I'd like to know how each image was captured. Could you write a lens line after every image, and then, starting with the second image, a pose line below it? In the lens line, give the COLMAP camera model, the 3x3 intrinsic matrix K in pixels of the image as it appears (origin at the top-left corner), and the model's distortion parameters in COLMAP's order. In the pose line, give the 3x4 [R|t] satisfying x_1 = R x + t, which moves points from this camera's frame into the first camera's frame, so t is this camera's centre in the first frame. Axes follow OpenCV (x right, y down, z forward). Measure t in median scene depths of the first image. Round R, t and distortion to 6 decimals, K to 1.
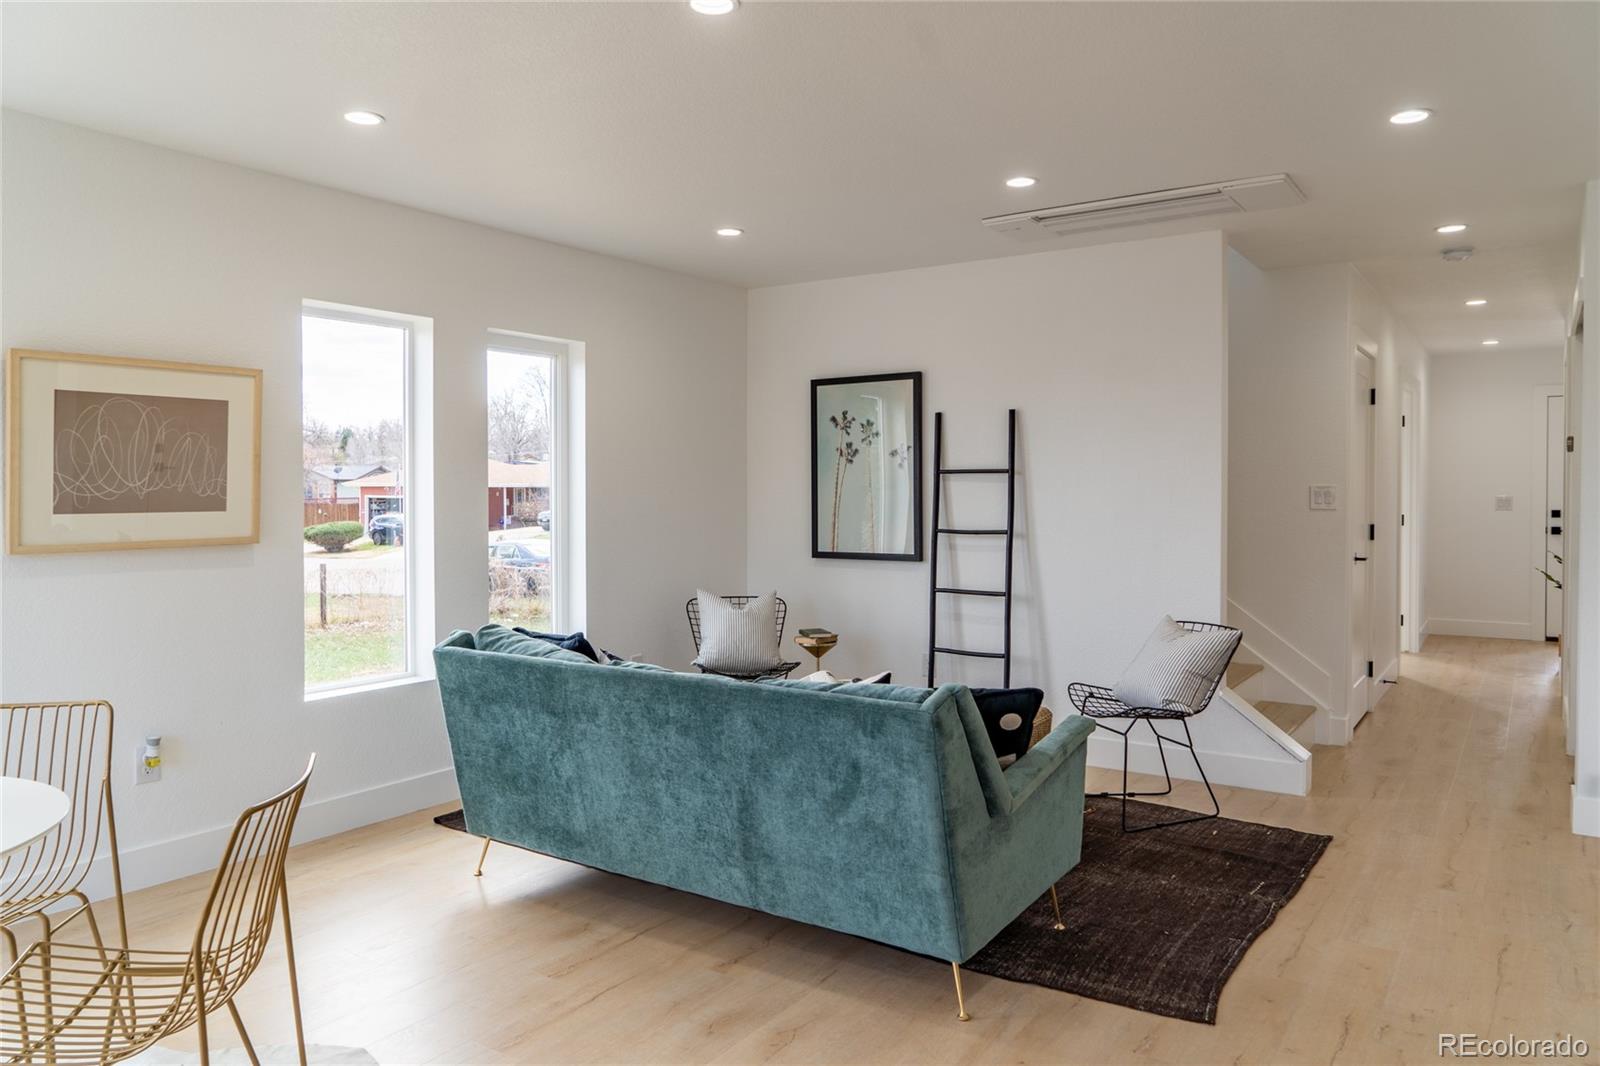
lens RADIAL K [[1093.8, 0, 796.3], [0, 1093.8, 508.9], [0, 0, 1]] dist [-0.018446, 0.006775]
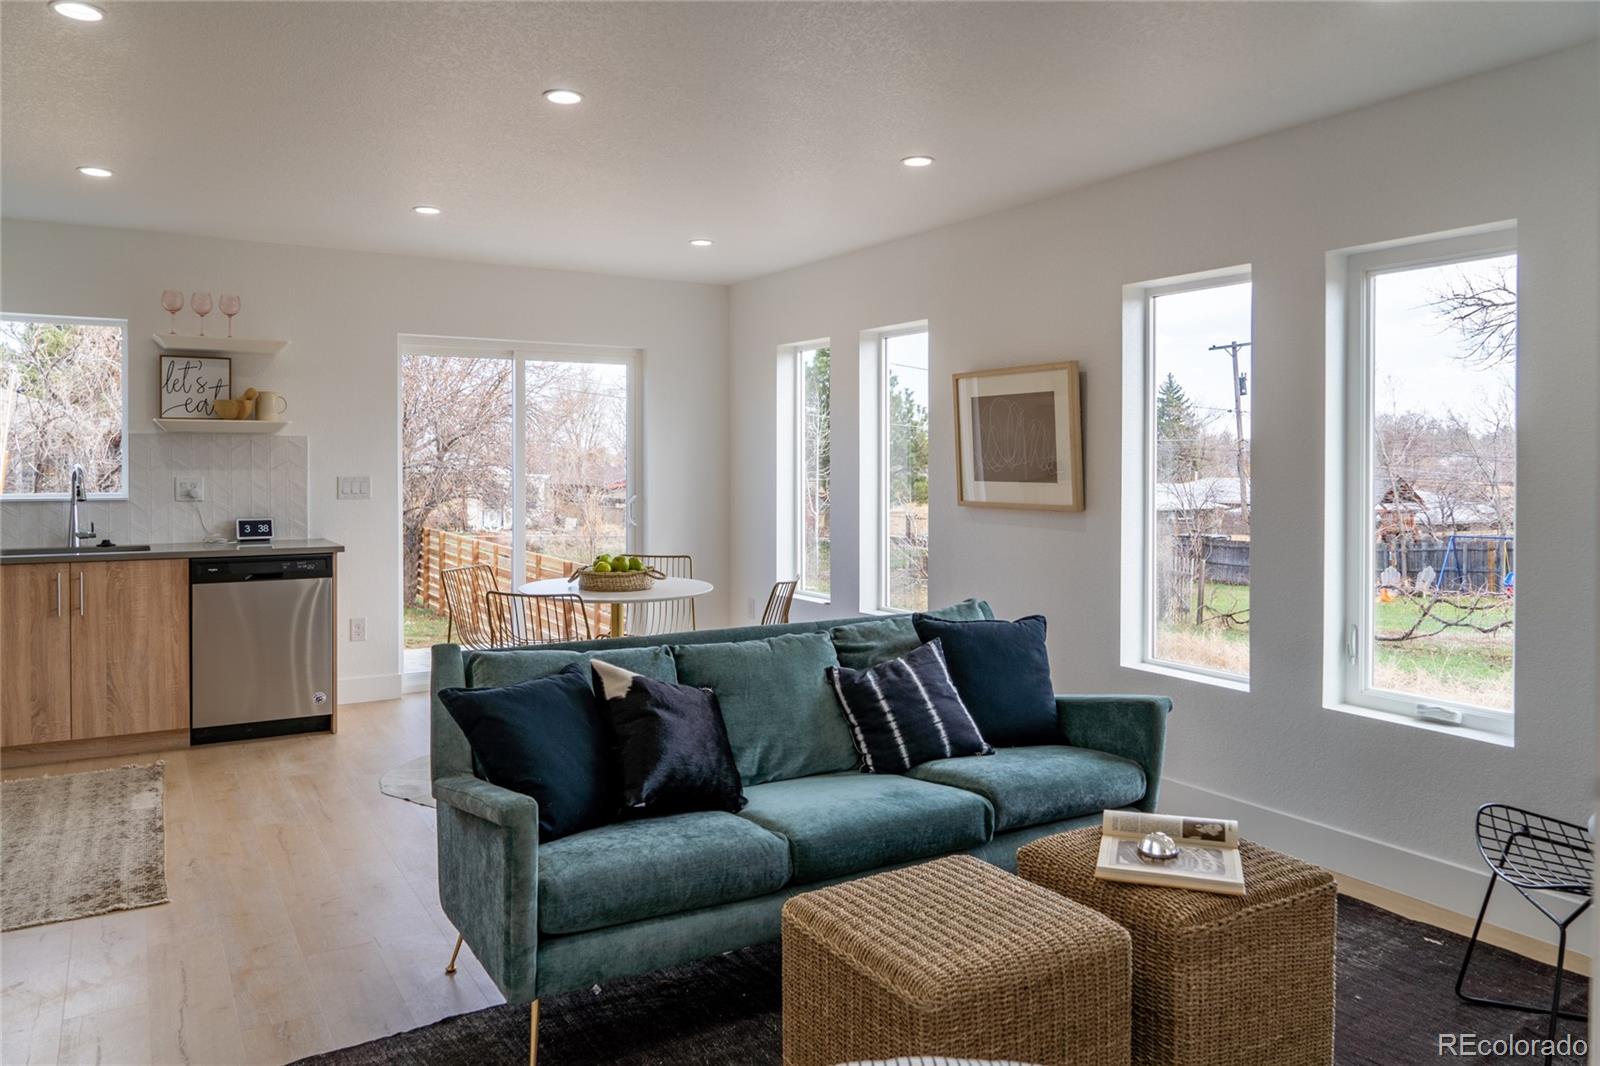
lens RADIAL K [[1093.8, 0, 816.6], [0, 1093.8, 471.6], [0, 0, 1]] dist [-0.018446, 0.006775]
pose [[-0.382149, 0.007752, -0.924068, 0.700582], [-0.022289, 0.999597, 0.017604, -0.026261], [0.923832, 0.027324, -0.381822, 1.231358]]
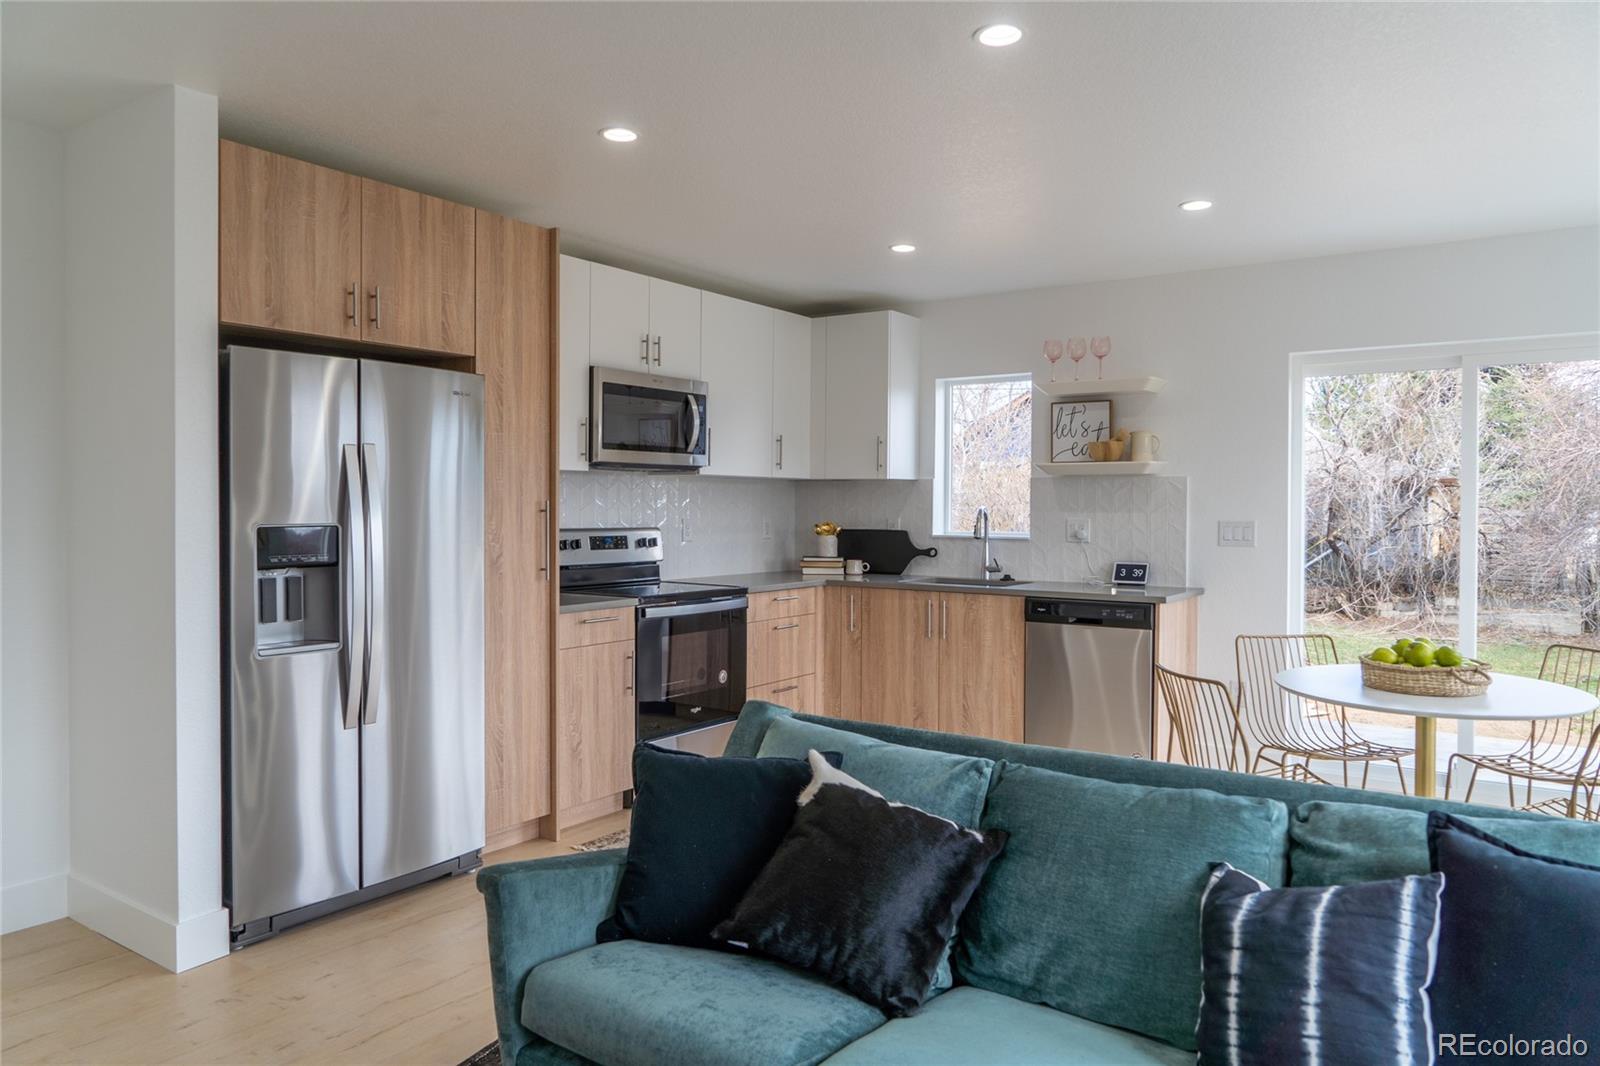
lens RADIAL K [[1093.8, 0, 811.4], [0, 1093.8, 521.5], [0, 0, 1]] dist [-0.018446, 0.006775]
pose [[-0.999681, -0.003121, -0.025063, 0.081086], [-0.004083, 0.999252, 0.038443, -0.027333], [0.024925, 0.038533, -0.998946, 1.395521]]
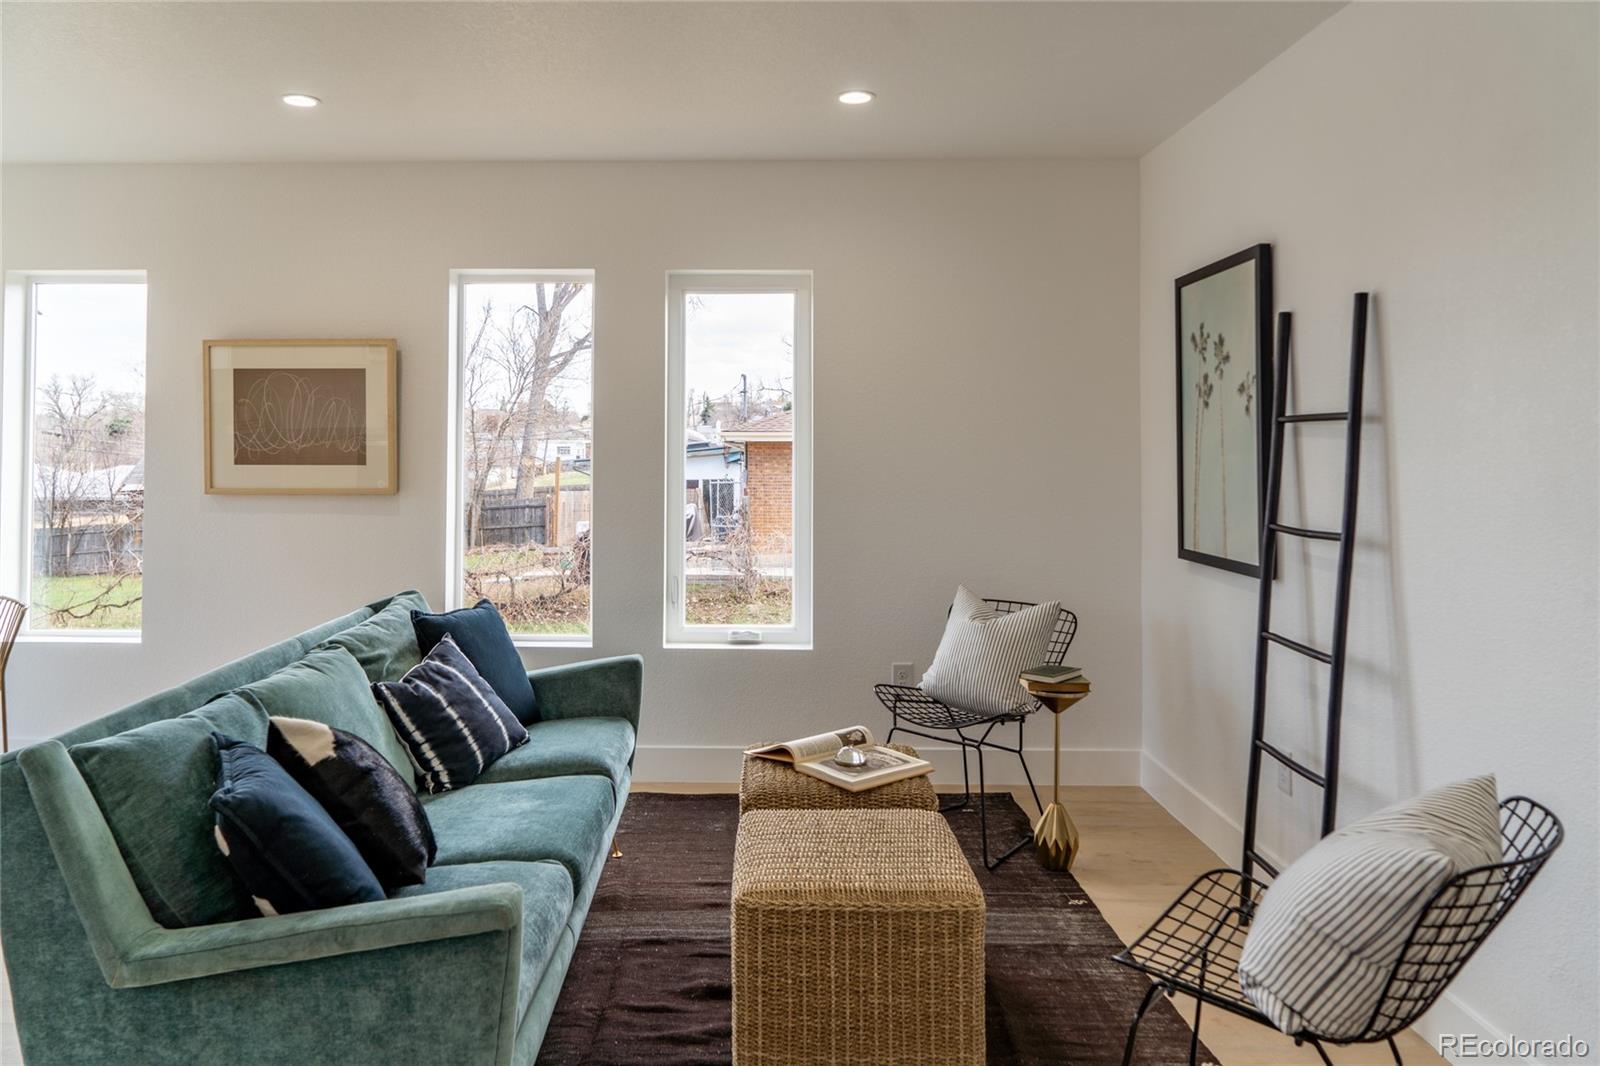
lens RADIAL K [[1093.8, 0, 720.6], [0, 1093.8, 426.8], [0, 0, 1]] dist [-0.018446, 0.006775]
pose [[0.549659, -0.011434, -0.835311, 0.644739], [-0.019330, 0.999465, -0.026400, -0.015391], [0.835166, 0.030657, 0.549143, 0.689740]]
